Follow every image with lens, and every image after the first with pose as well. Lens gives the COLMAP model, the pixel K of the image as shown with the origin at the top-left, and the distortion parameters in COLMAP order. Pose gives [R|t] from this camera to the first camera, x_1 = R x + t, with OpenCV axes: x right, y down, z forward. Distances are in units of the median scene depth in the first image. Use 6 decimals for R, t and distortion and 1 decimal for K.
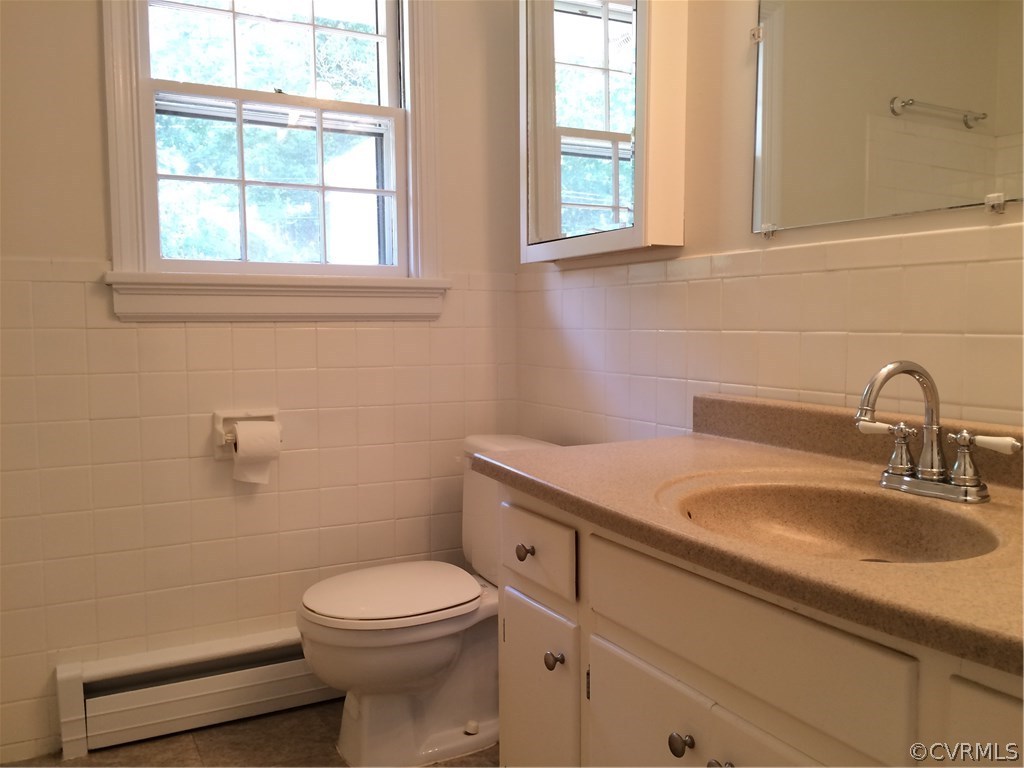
lens RADIAL K [[882.8, 0, 510.8], [0, 882.8, 383.5], [0, 0, 1]] dist [0.061098, -0.050999]
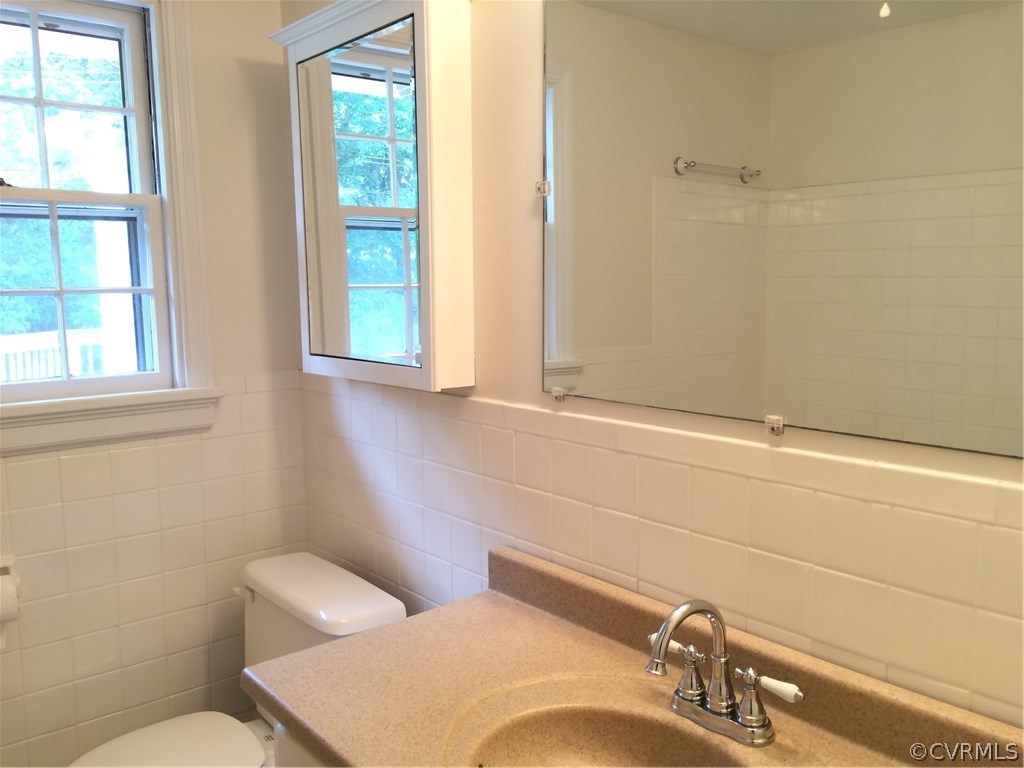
lens RADIAL K [[882.8, 0, 510.6], [0, 882.8, 383.7], [0, 0, 1]] dist [0.061098, -0.050999]
pose [[0.976441, -0.032098, 0.213384, 0.030927], [0.021513, 0.998429, 0.051743, -0.205375], [-0.214709, -0.045933, 0.975597, 0.070253]]
